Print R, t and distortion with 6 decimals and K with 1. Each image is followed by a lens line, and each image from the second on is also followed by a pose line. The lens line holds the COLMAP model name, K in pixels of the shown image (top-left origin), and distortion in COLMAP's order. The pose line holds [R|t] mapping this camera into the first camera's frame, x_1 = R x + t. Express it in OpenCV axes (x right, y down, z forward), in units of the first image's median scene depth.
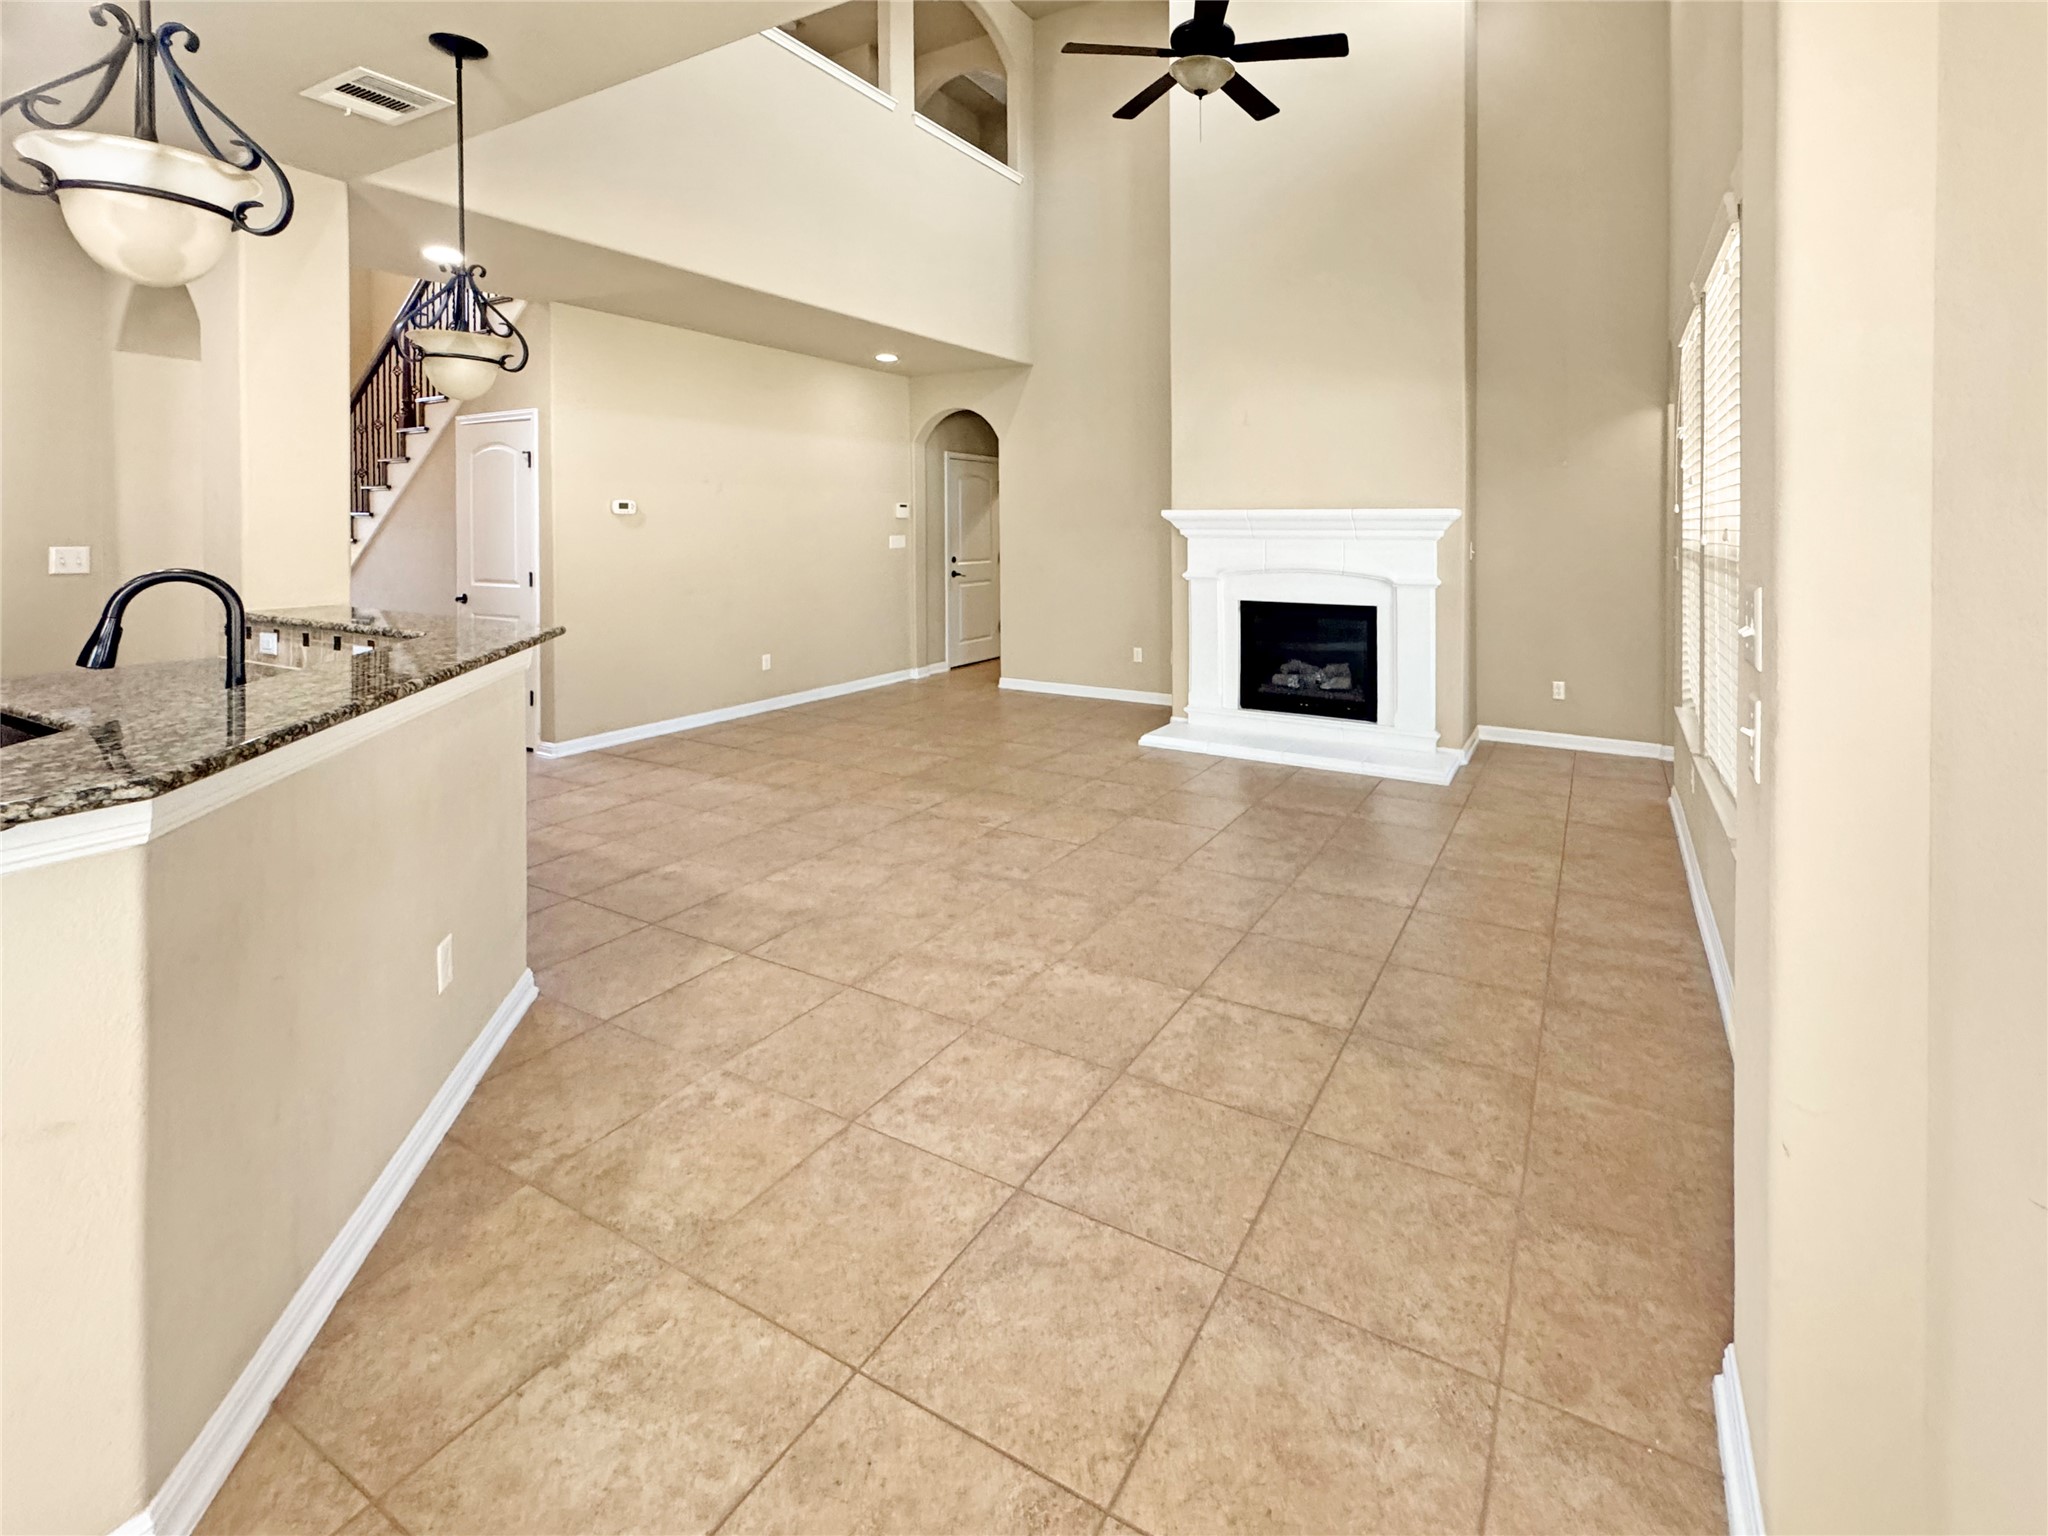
lens RADIAL K [[900.6, 0, 1140.6], [0, 900.6, 550.5], [0, 0, 1]] dist [-0.000469, 0.000234]
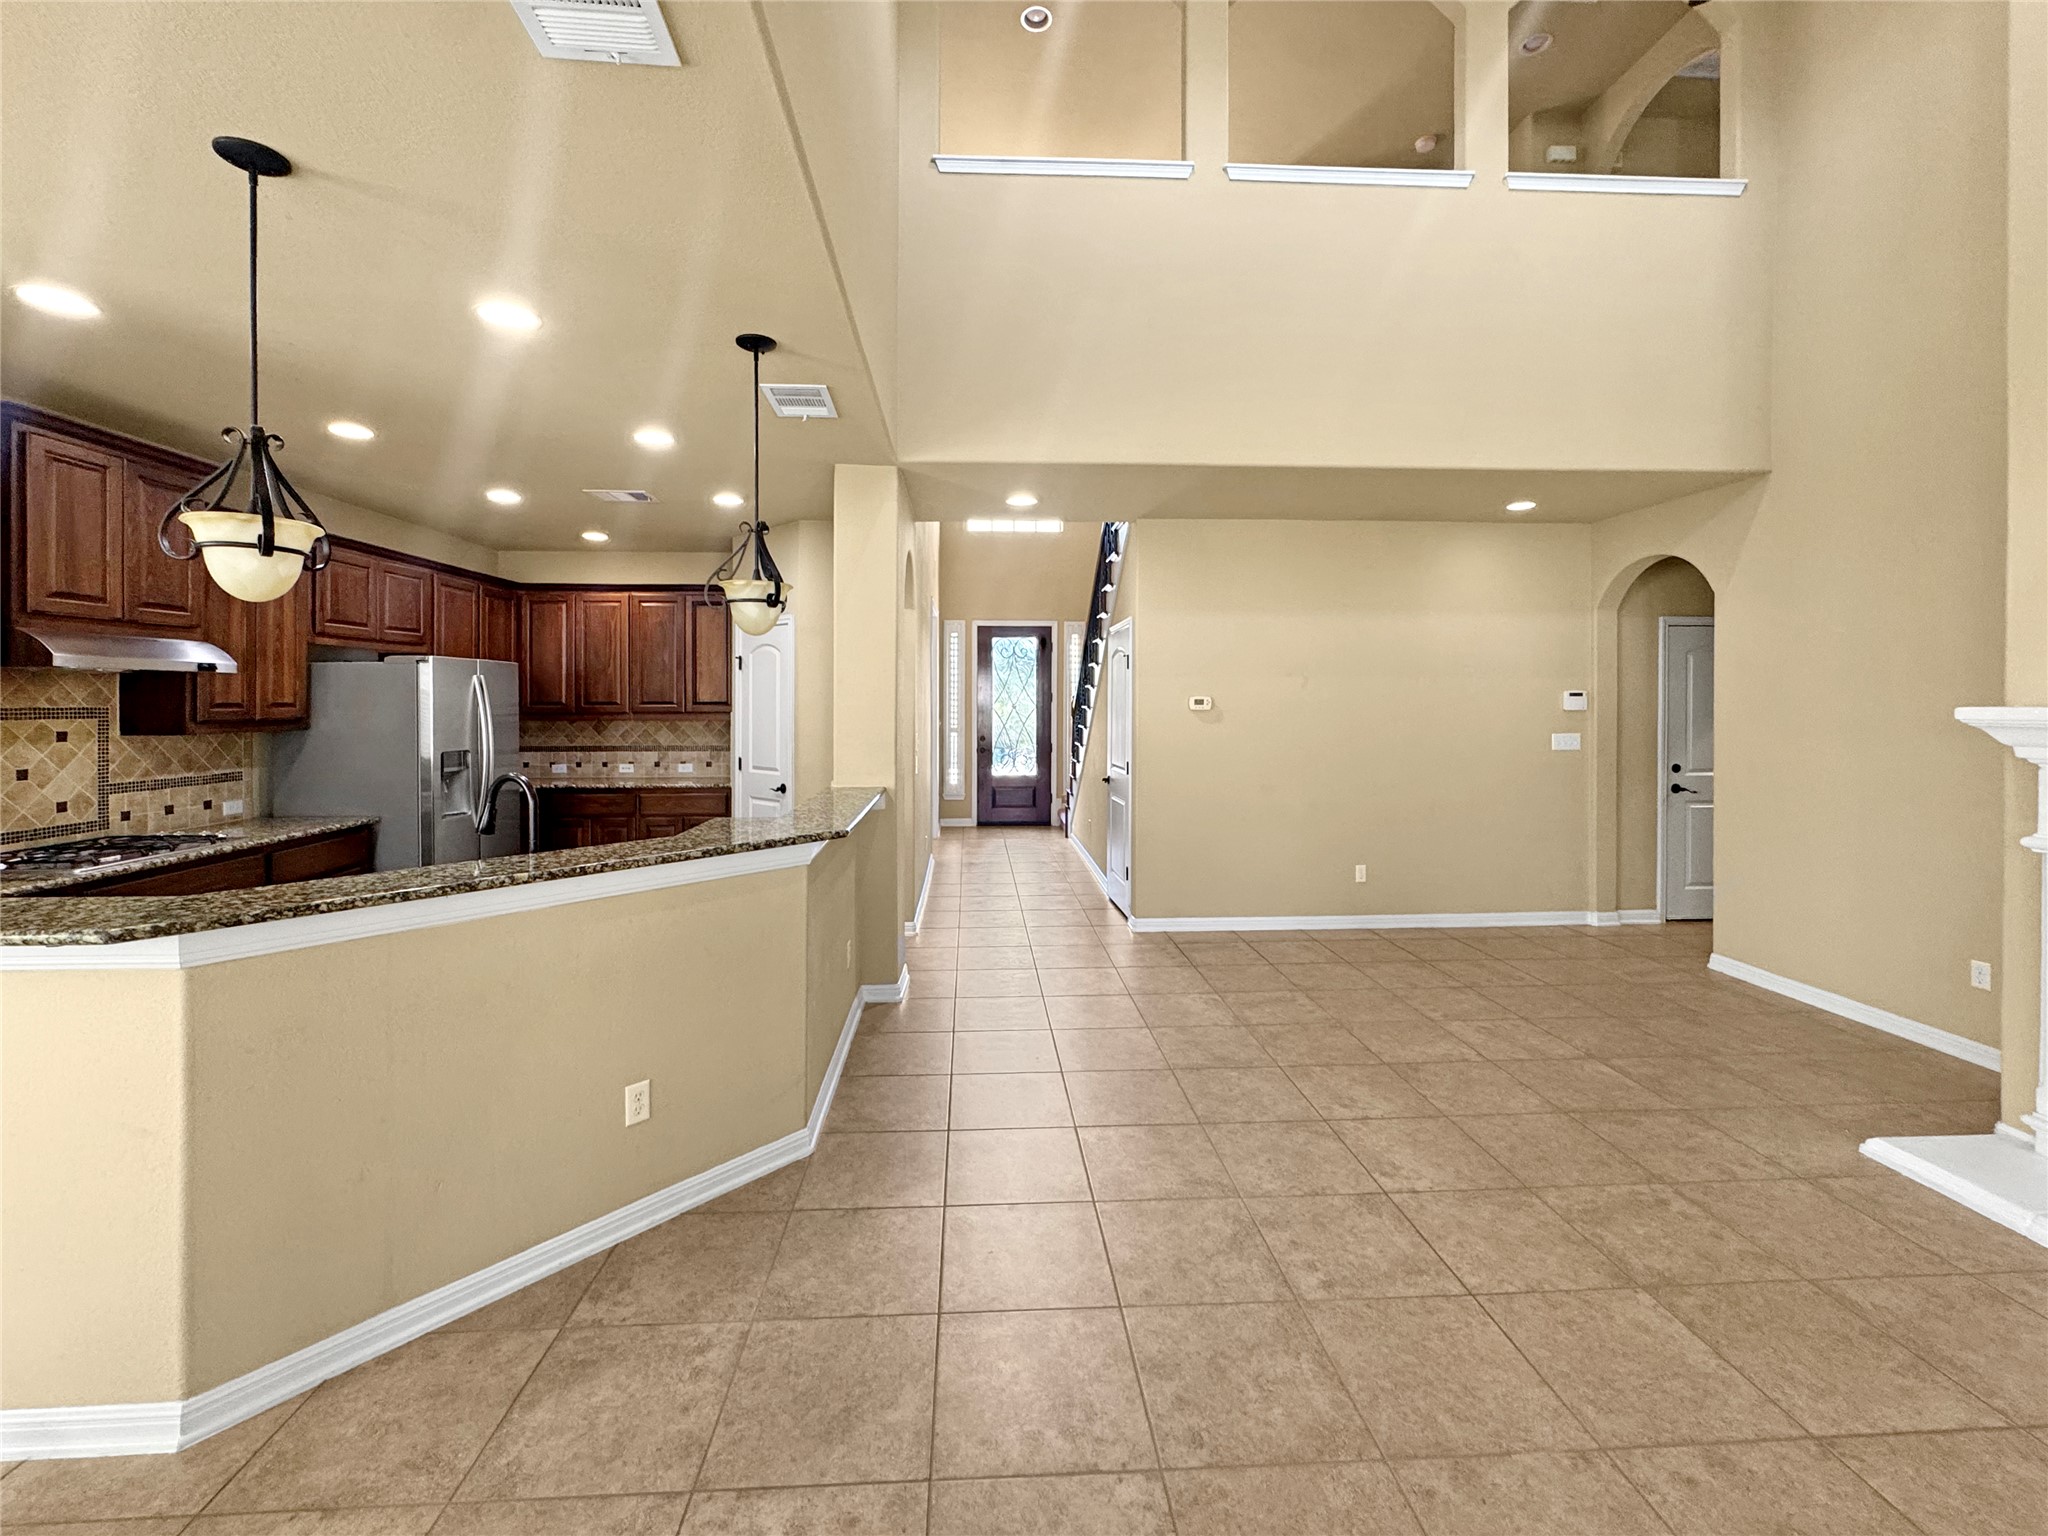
lens RADIAL K [[874.7, 0, 1025.3], [0, 874.7, 711.6], [0, 0, 1]] dist [-0.001835, -0.000633]
pose [[0.504181, 0.008093, -0.863560, 0.199425], [-0.022698, 0.999735, -0.003882, -0.031074], [0.863300, 0.021558, 0.504231, 0.328041]]
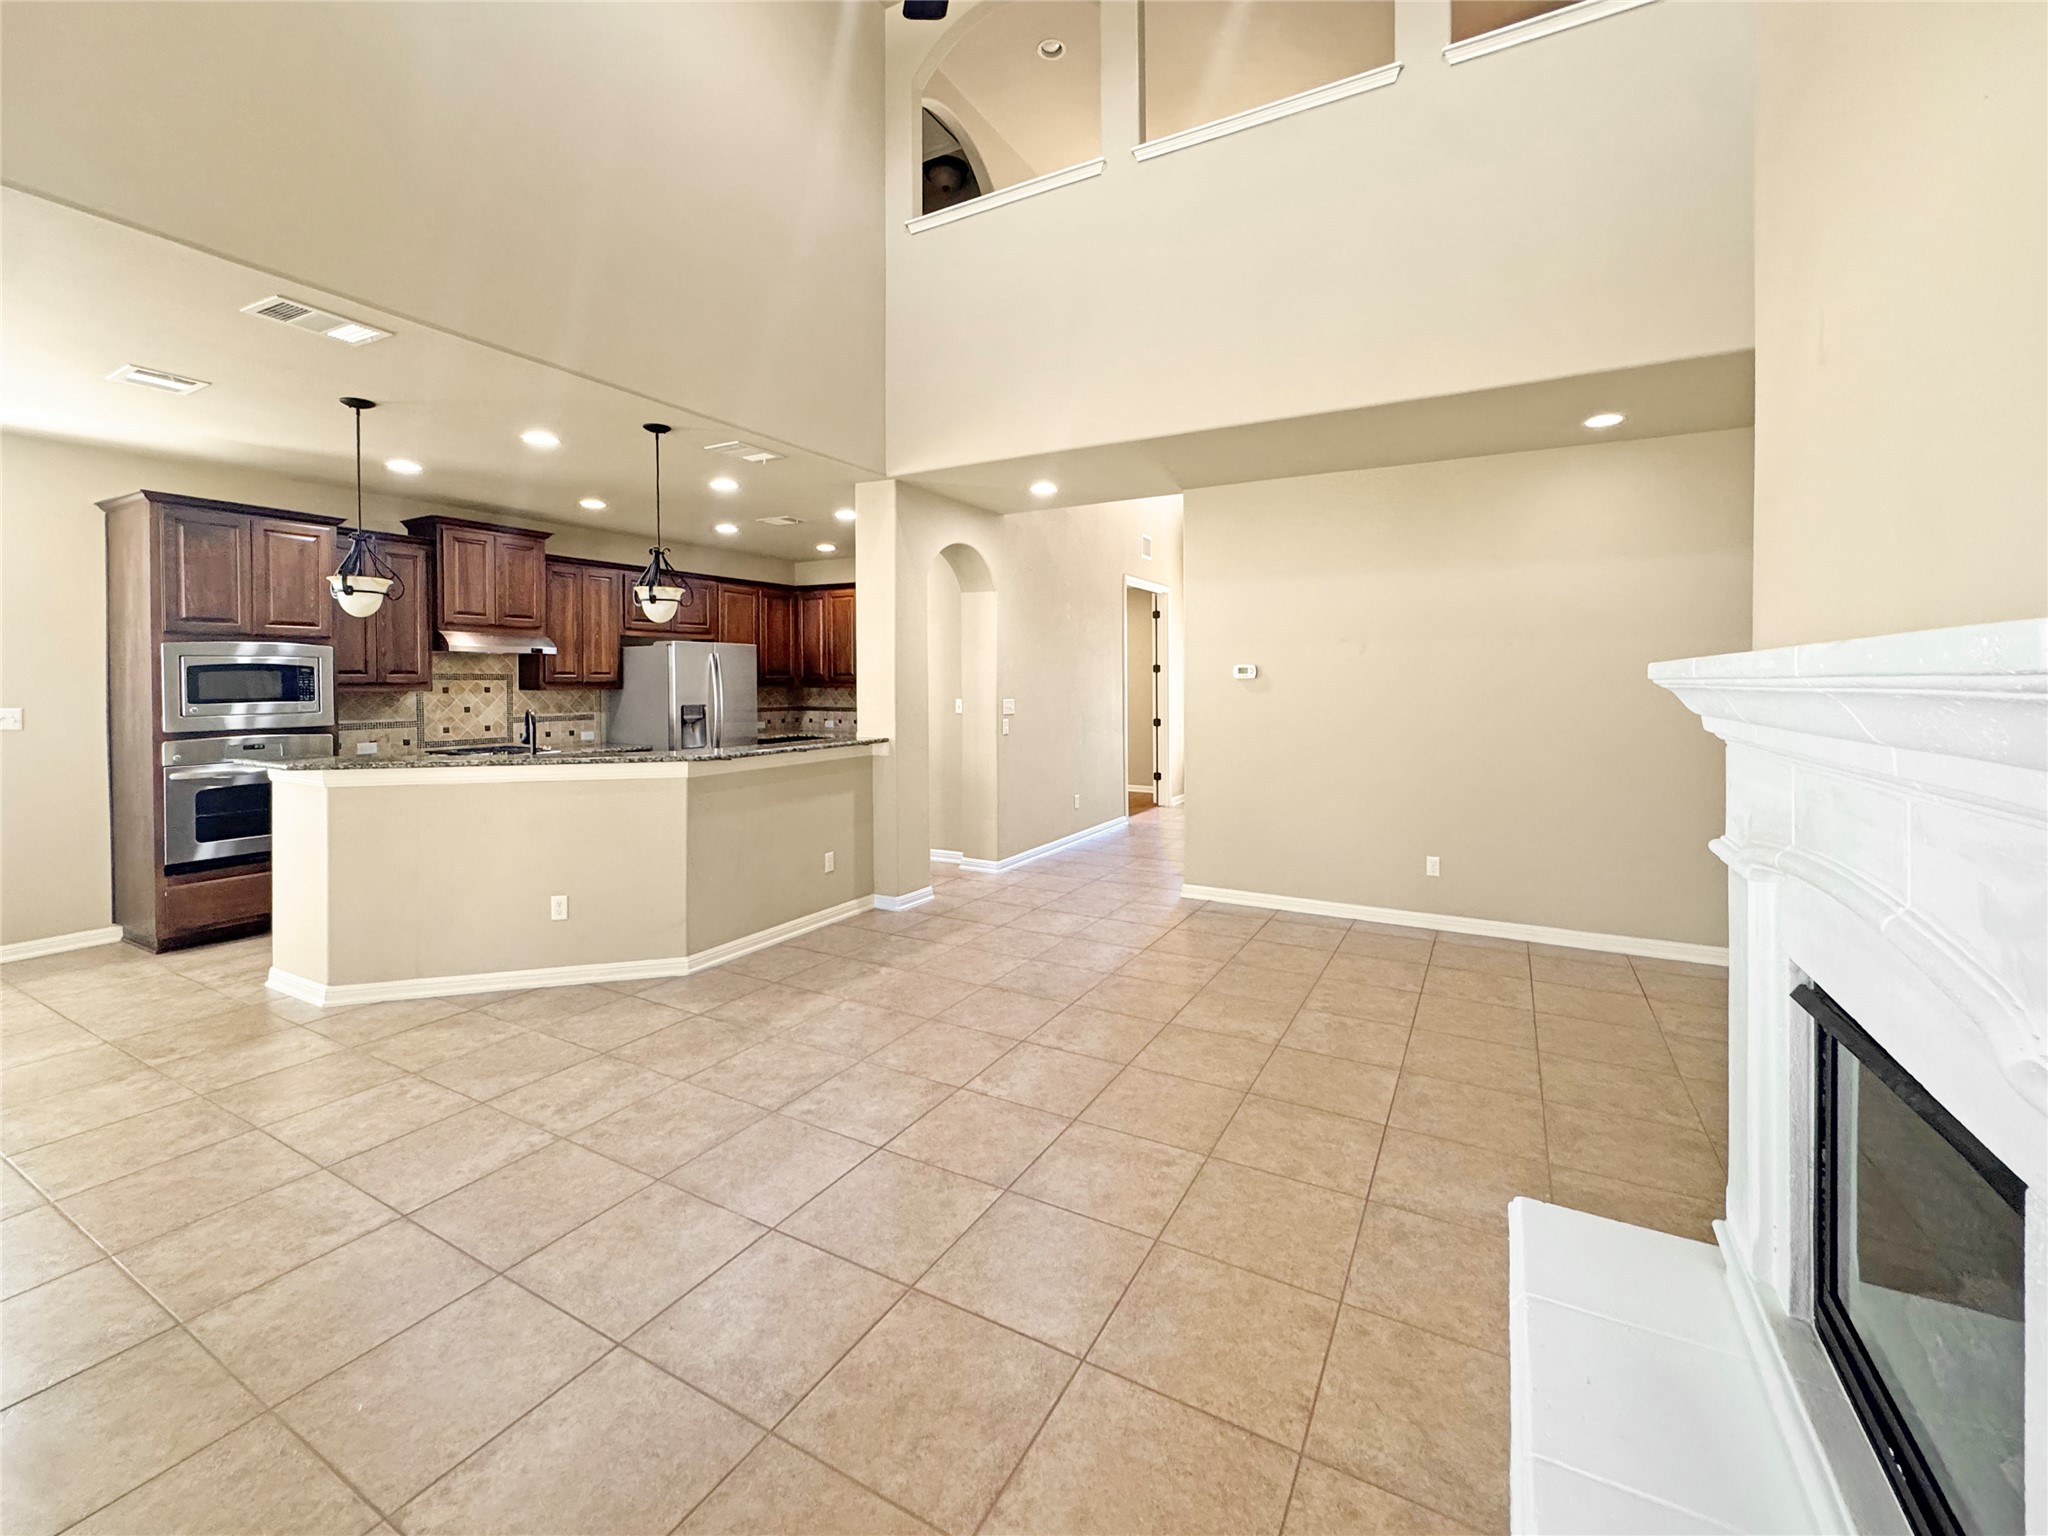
lens RADIAL K [[893.0, 0, 1020.4], [0, 893.0, 702.0], [0, 0, 1]] dist [-0.004402, -0.000497]
pose [[-0.051615, 0.023055, -0.998401, 0.453048], [-0.028719, 0.999286, 0.024561, -0.032803], [0.998254, 0.029941, -0.050916, 0.823510]]
